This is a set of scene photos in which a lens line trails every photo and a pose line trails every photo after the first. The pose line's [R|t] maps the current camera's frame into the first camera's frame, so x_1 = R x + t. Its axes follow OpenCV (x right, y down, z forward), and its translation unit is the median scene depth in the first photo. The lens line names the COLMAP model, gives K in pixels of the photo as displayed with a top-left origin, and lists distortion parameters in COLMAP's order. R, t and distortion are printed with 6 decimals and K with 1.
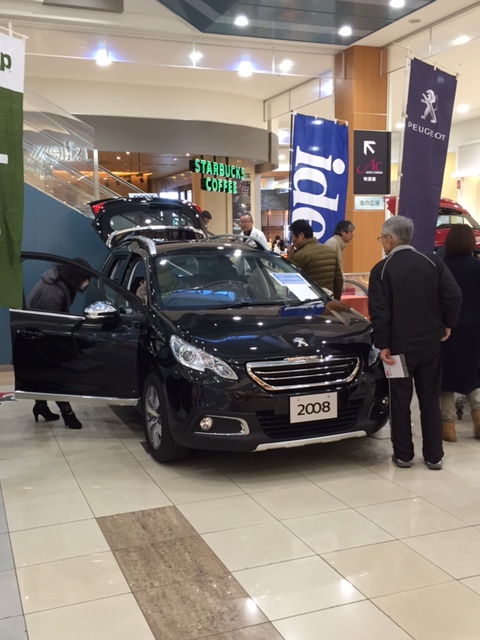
lens RADIAL K [[705.9, 0, 239.4], [0, 705.9, 324.1], [0, 0, 1]] dist [0.153765, 0.000000]
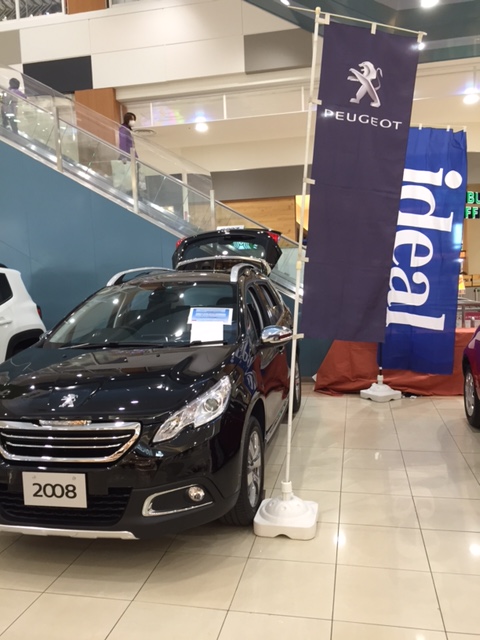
lens RADIAL K [[562.4, 0, 240.0], [0, 562.4, 316.2], [0, 0, 1]] dist [0.047643, 0.001308]
pose [[0.831878, 0.032151, -0.554026, 0.482127], [-0.048390, 0.998720, -0.014700, -0.056212], [0.552845, 0.039038, 0.832369, 0.469761]]
